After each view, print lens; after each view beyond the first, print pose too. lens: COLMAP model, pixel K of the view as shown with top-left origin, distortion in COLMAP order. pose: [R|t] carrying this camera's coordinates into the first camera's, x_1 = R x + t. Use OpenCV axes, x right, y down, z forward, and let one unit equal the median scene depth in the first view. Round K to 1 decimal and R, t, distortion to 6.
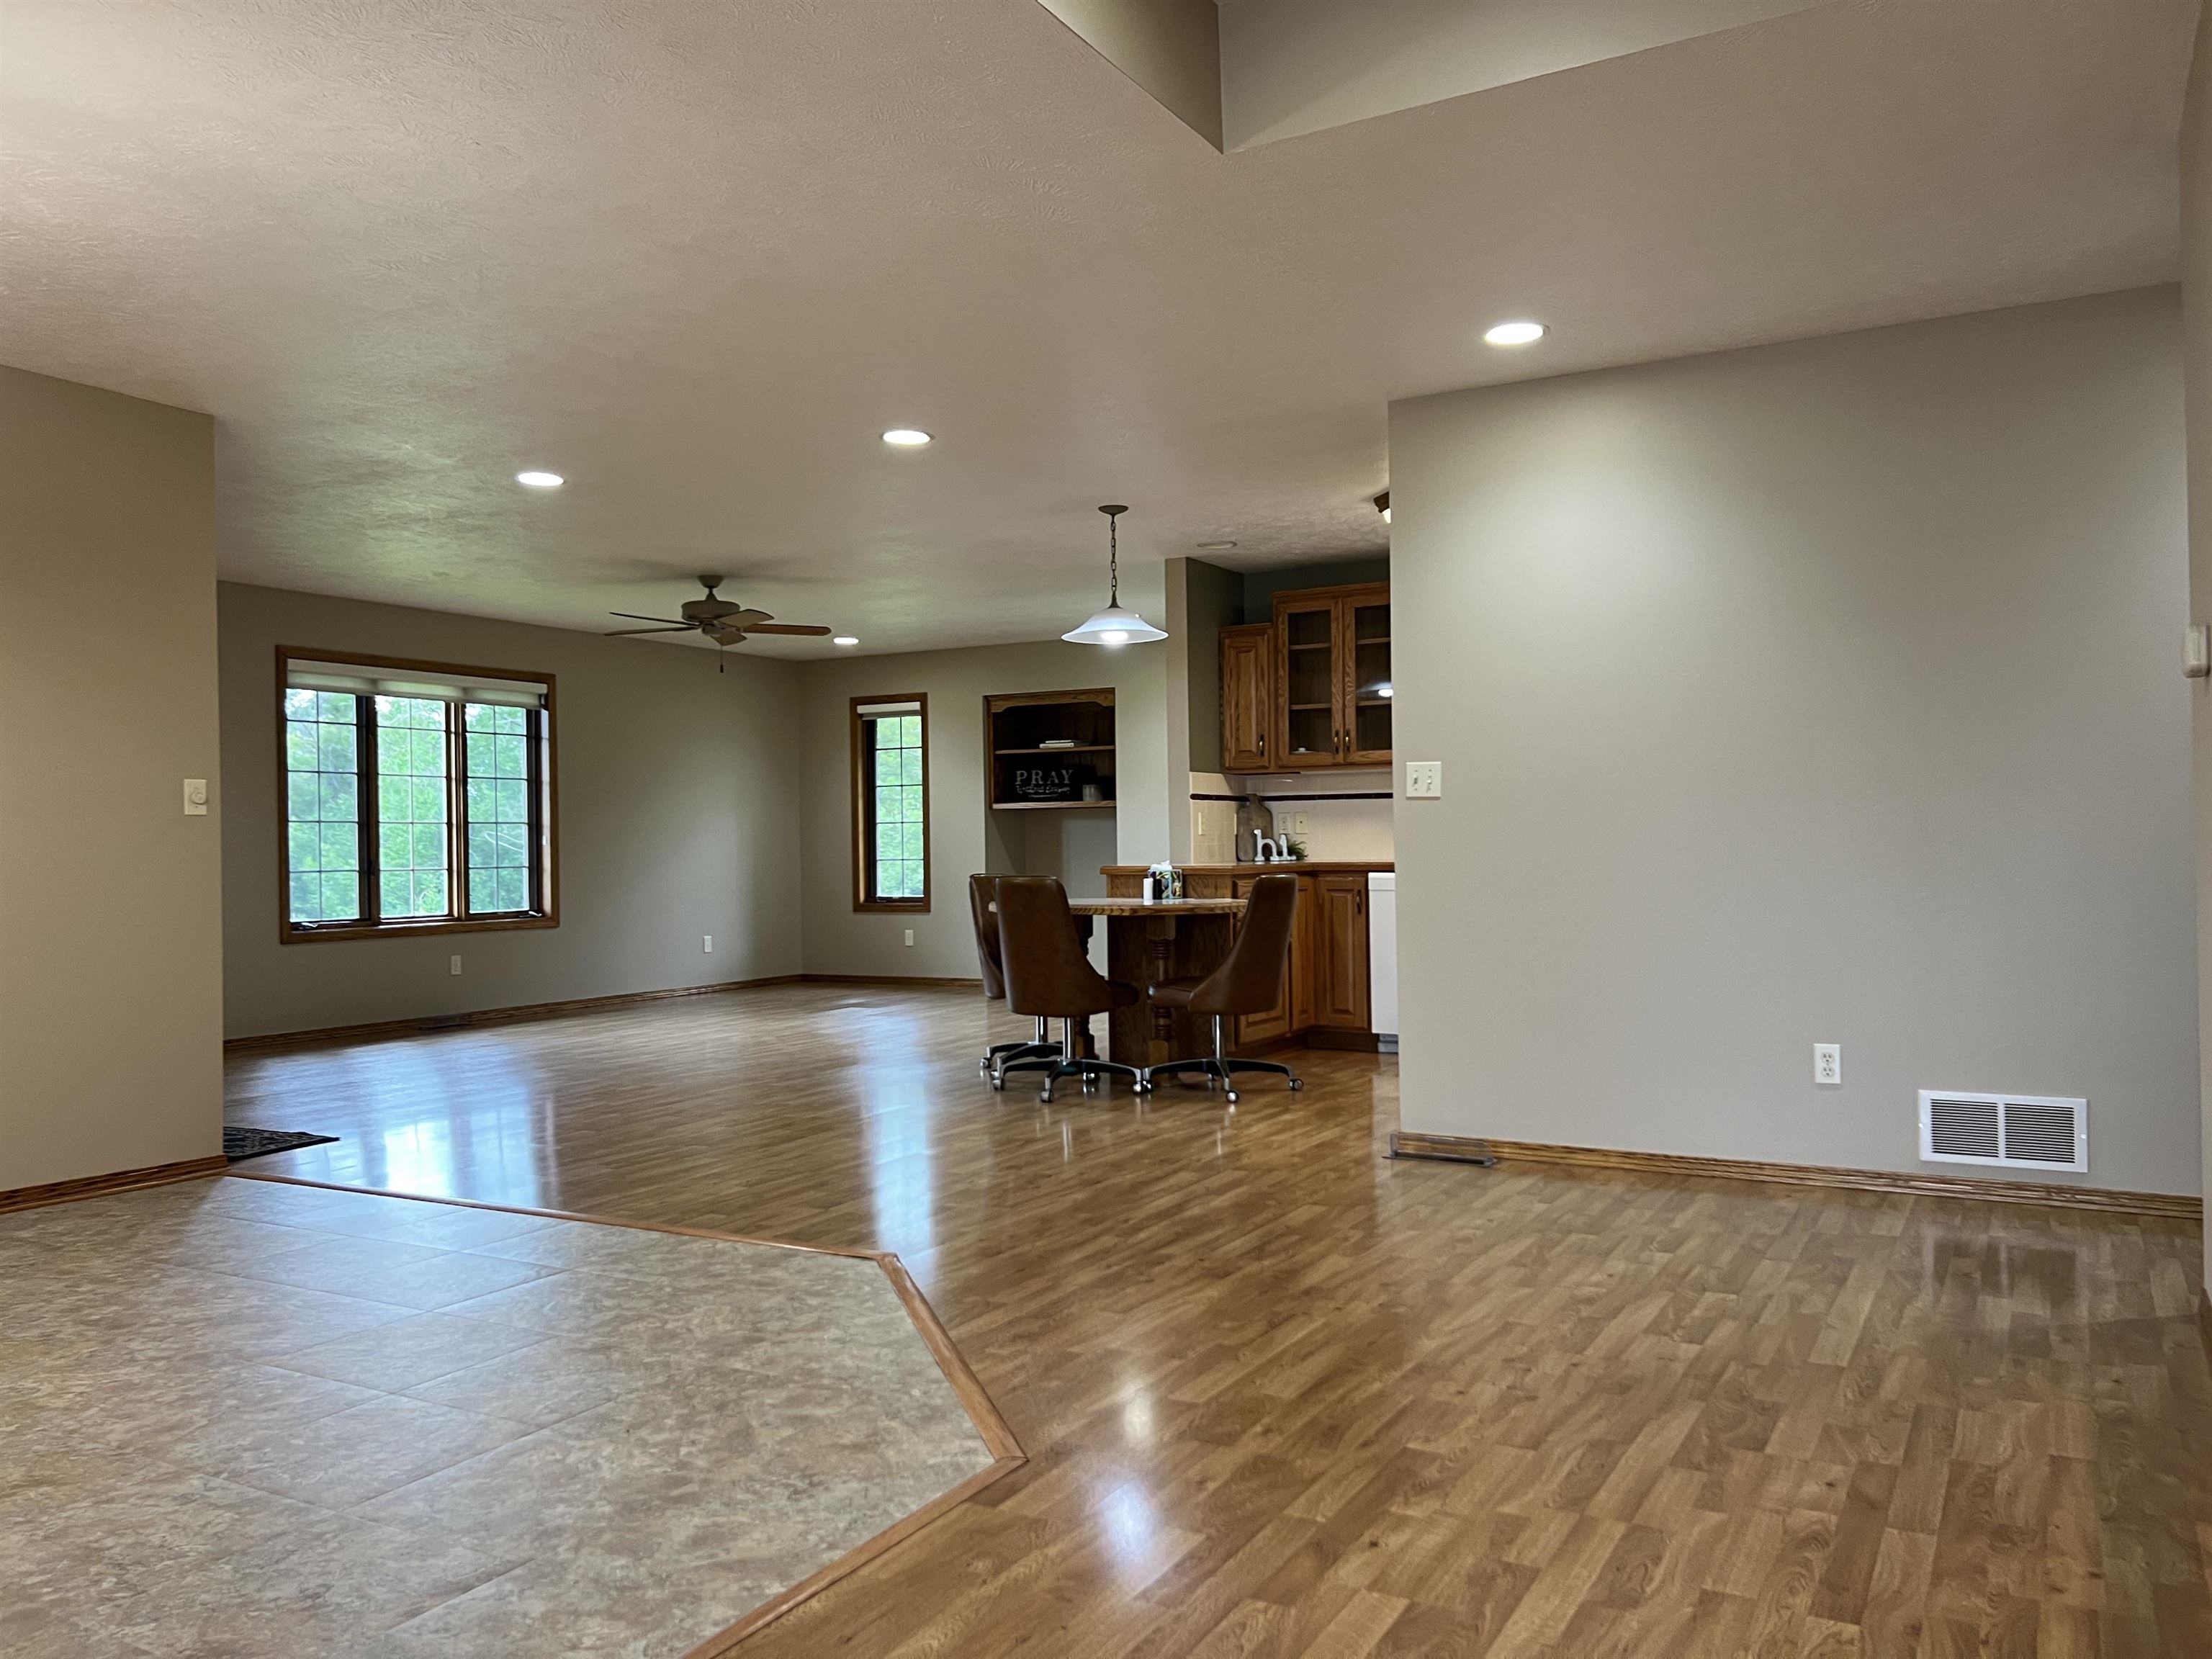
lens RADIAL K [[1669.7, 0, 1114.3], [0, 1669.7, 827.8], [0, 0, 1]] dist [0.056614, -0.072469]
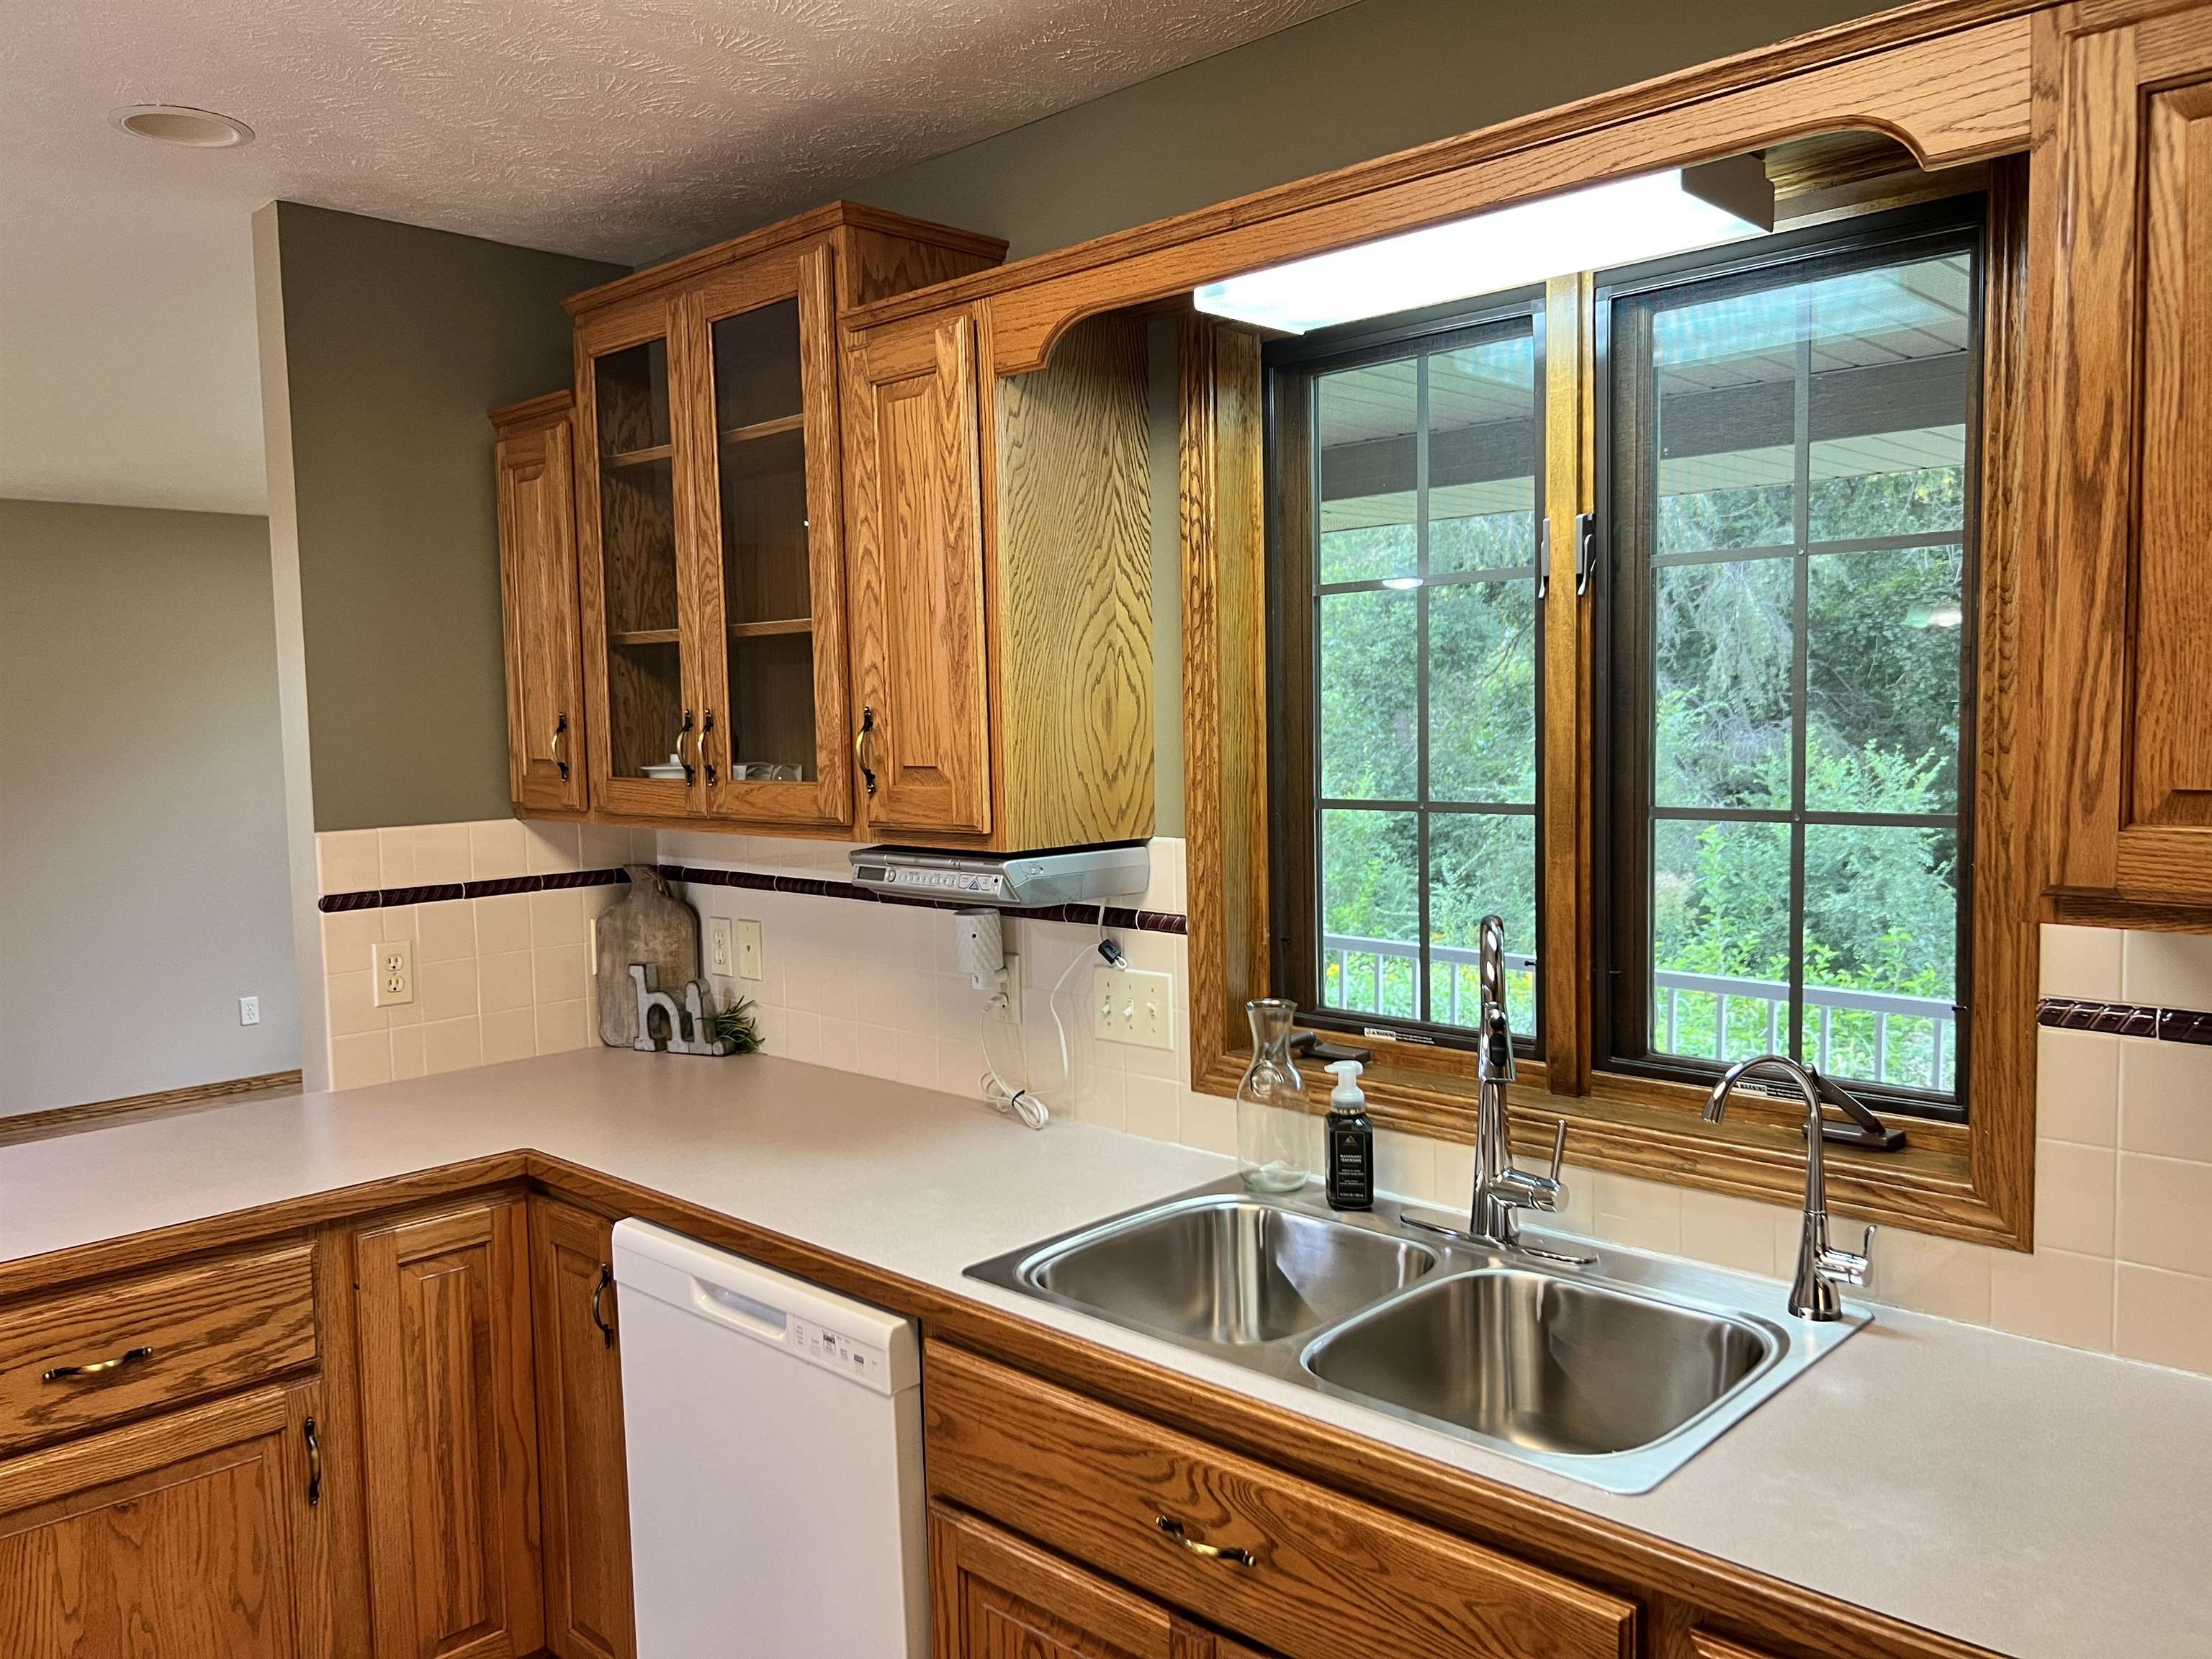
lens RADIAL K [[1669.7, 0, 1103.5], [0, 1669.7, 829.9], [0, 0, 1]] dist [0.056614, -0.072469]
pose [[0.970376, 0.015600, -0.241095, 0.284010], [0.005444, 0.996248, 0.086373, -0.062283], [0.241537, -0.085127, 0.966650, 0.687975]]
